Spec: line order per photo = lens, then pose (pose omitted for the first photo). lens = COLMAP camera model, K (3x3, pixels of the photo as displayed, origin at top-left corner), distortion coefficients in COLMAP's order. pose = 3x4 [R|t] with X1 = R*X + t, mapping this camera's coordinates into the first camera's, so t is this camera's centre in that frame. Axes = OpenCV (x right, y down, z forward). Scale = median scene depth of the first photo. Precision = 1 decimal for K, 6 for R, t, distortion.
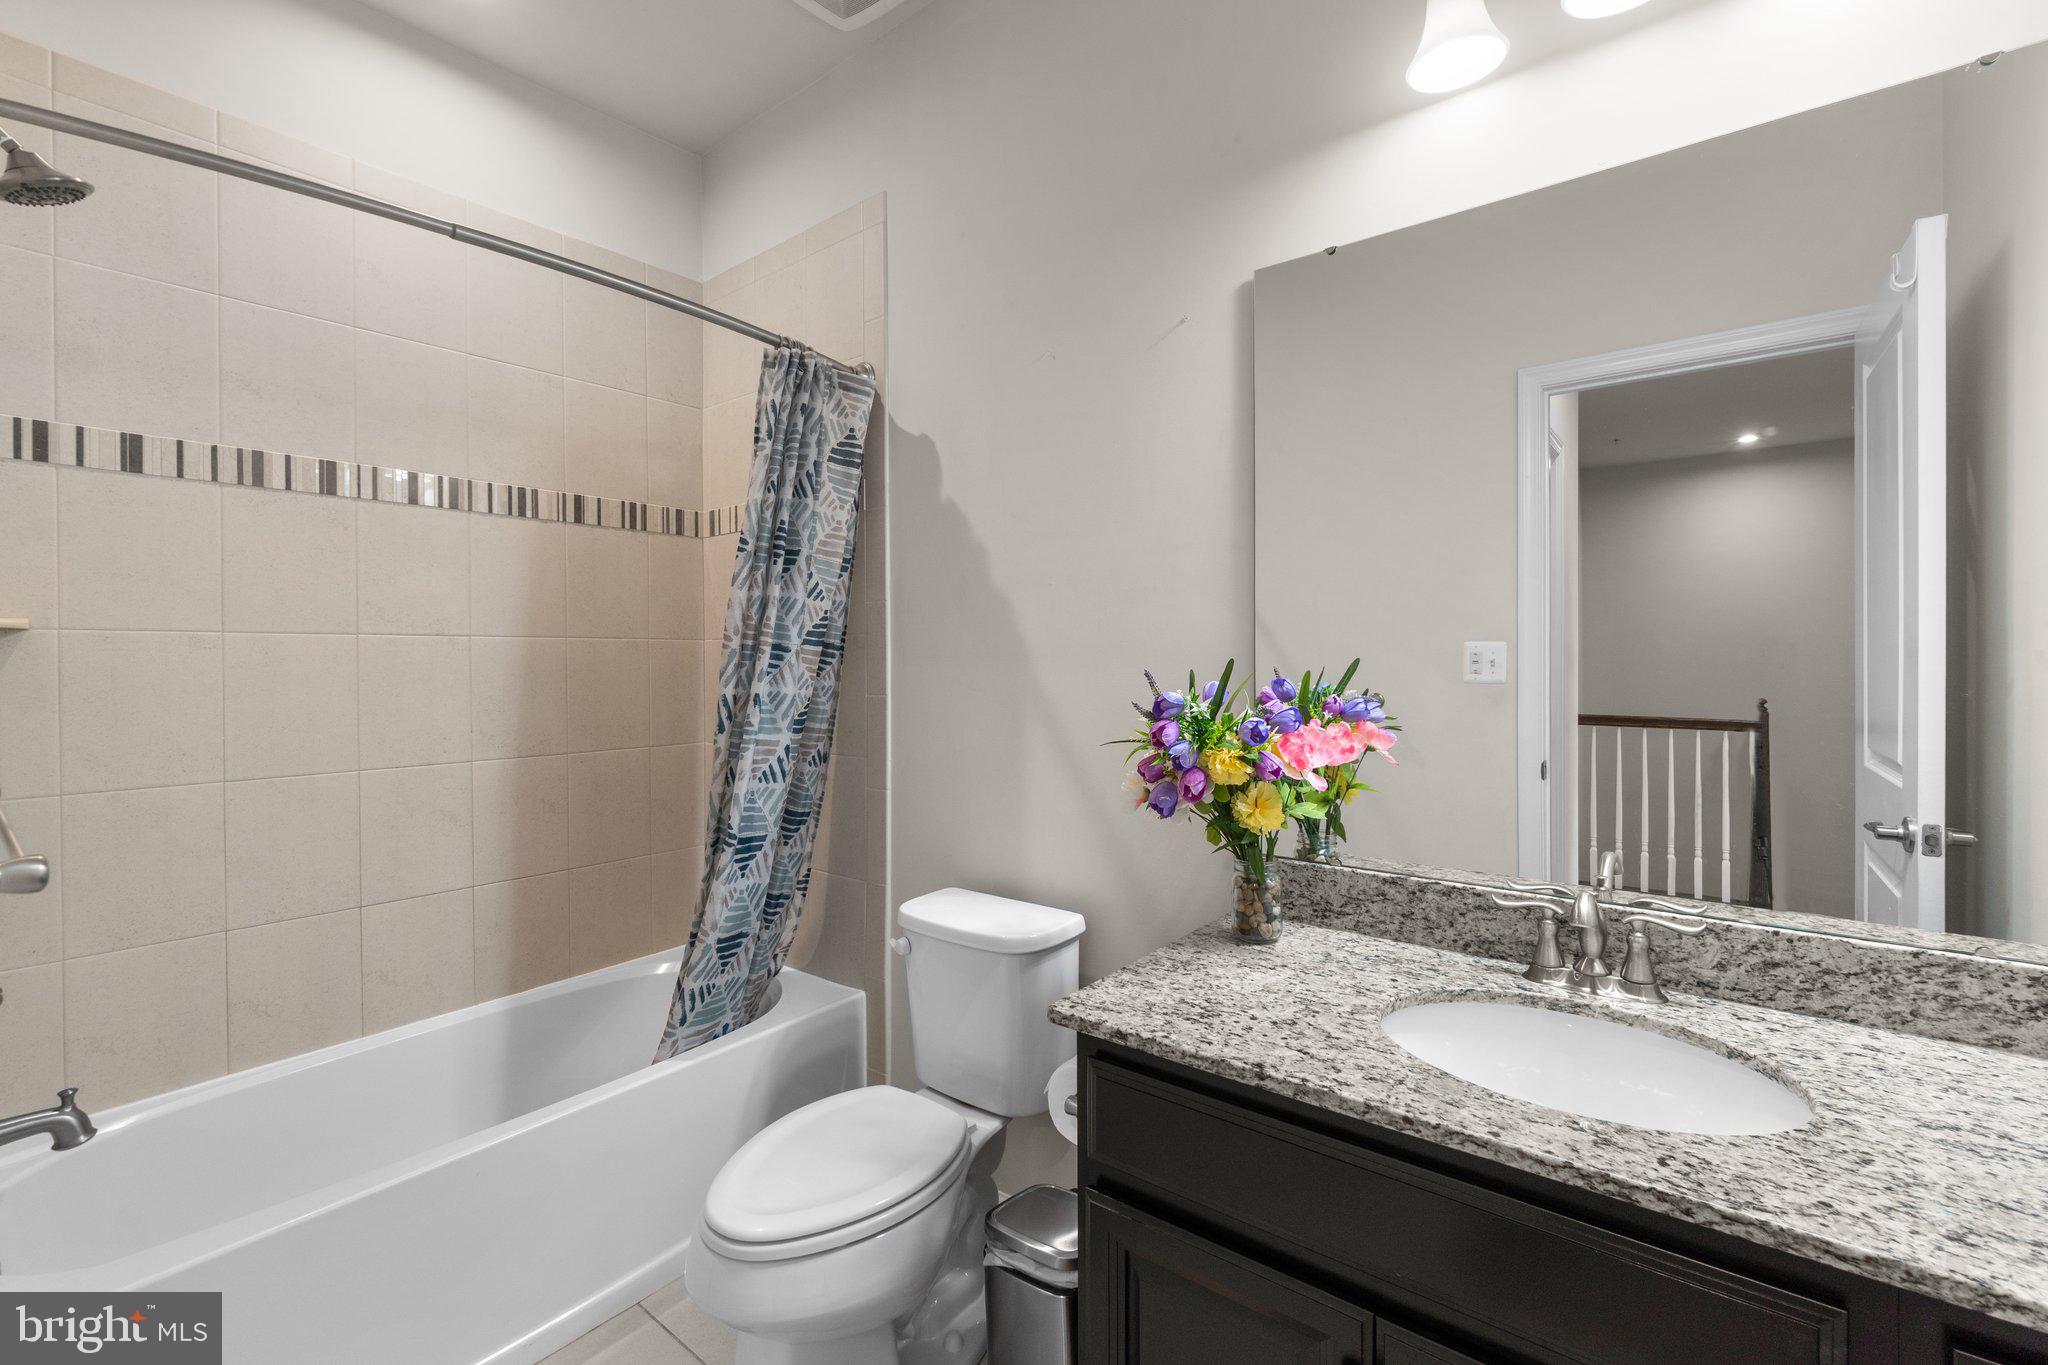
lens RADIAL K [[886.5, 0, 1019.4], [0, 886.5, 704.5], [0, 0, 1]] dist [-0.002242, -0.000026]
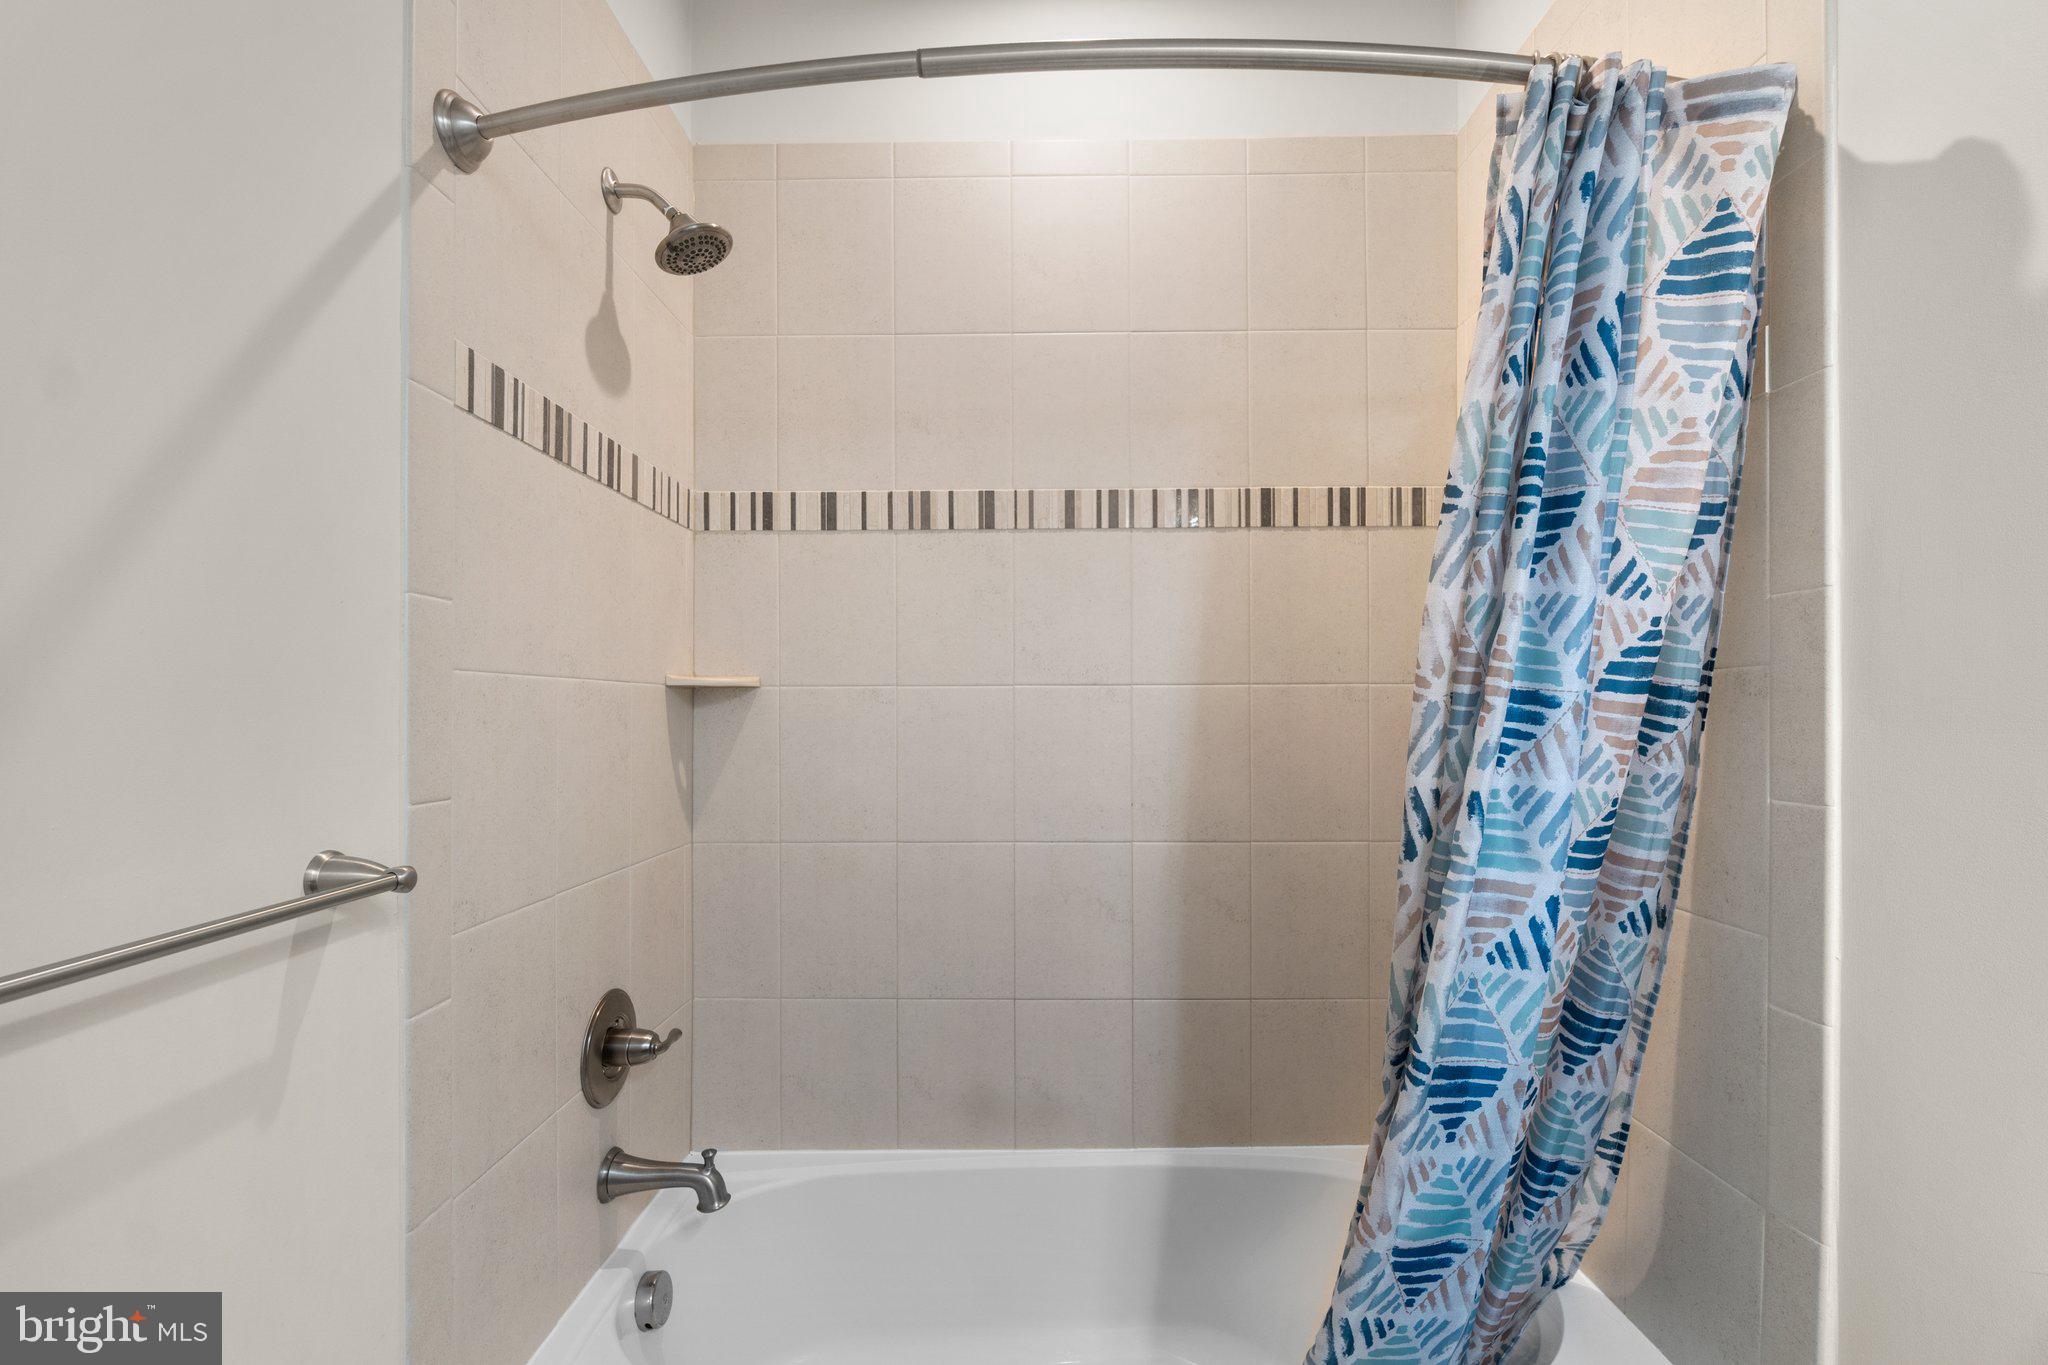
lens RADIAL K [[886.5, 0, 1019.4], [0, 886.5, 704.5], [0, 0, 1]] dist [-0.002242, -0.000026]
pose [[0.618388, -0.000289, -0.785873, -0.060345], [-0.036799, 0.998892, -0.029324, -0.035355], [0.785011, 0.047053, 0.617693, 0.466356]]
